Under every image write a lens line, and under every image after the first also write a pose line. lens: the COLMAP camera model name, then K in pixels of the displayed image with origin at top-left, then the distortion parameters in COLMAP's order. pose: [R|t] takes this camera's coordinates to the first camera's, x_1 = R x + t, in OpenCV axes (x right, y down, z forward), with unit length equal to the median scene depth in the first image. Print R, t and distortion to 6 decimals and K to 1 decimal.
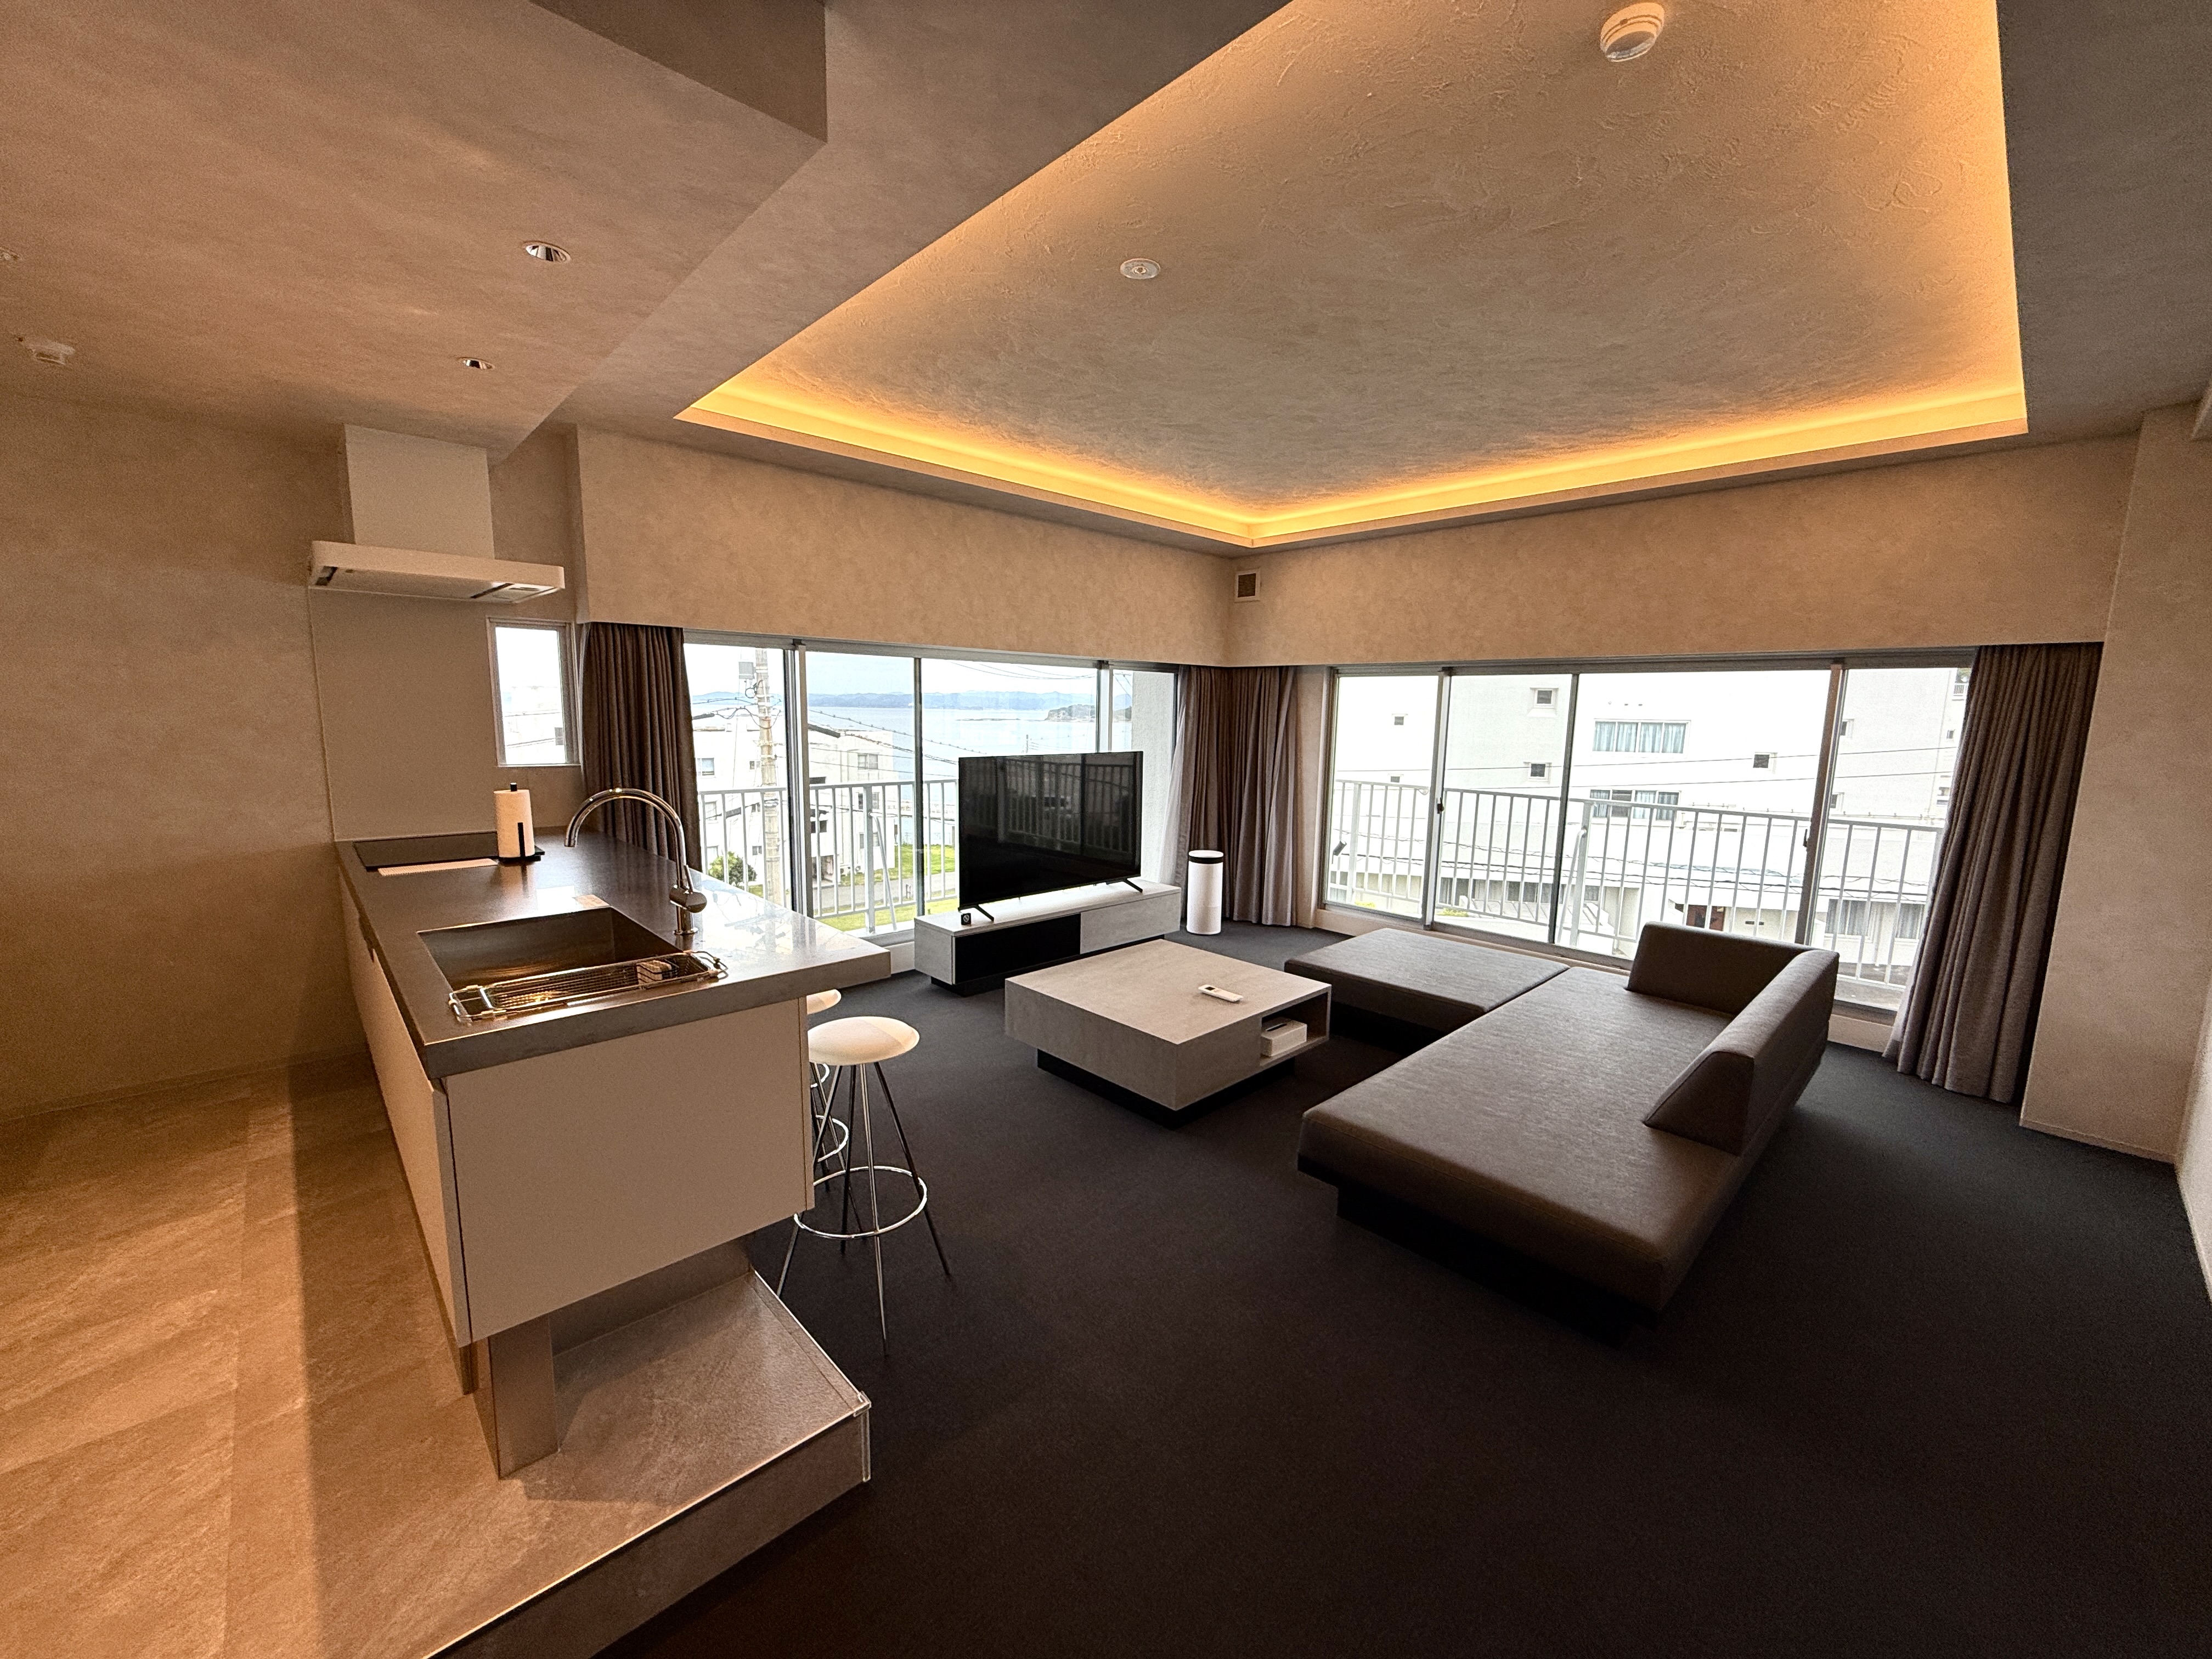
lens RADIAL K [[875.4, 0, 1093.3], [0, 875.4, 836.9], [0, 0, 1]] dist [0.002218, -0.000860]
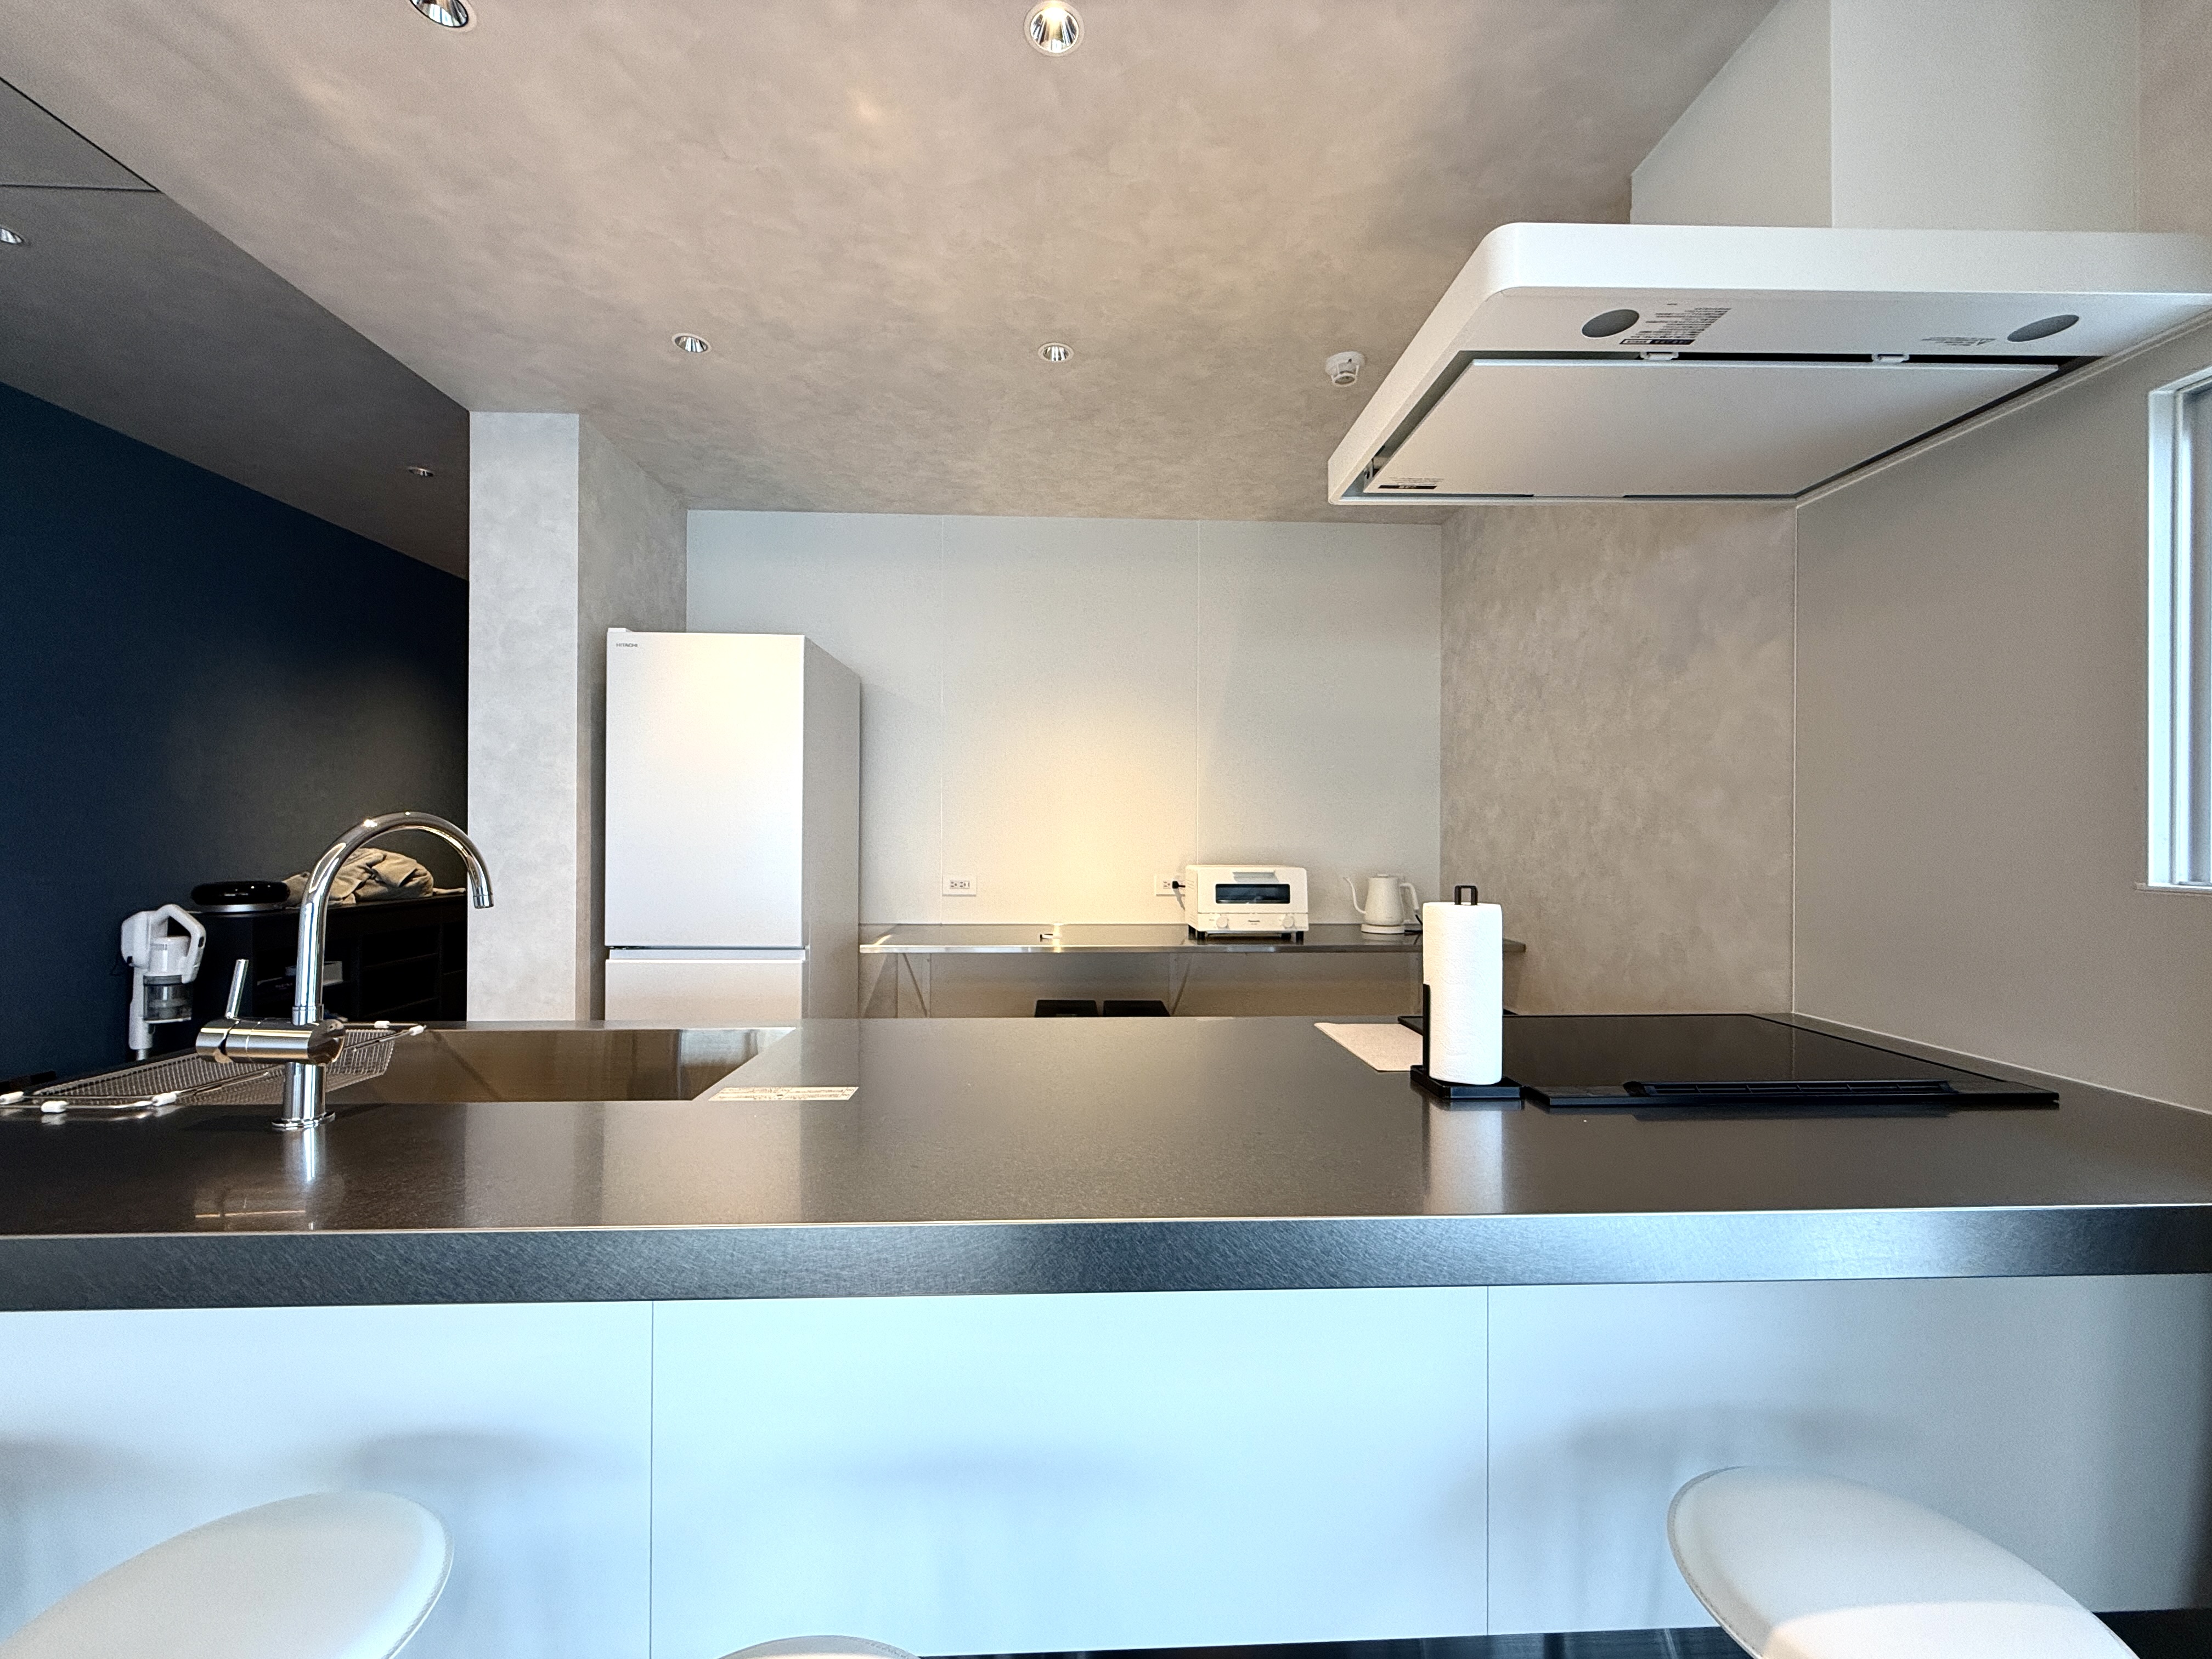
lens RADIAL K [[875.4, 0, 1108.1], [0, 875.4, 835.4], [0, 0, 1]] dist [0.002218, -0.000860]
pose [[-0.649167, -0.024003, -0.760267, -0.152504], [-0.122314, 0.989789, 0.073191, -0.050060], [0.750747, 0.140505, -0.645474, 0.627526]]
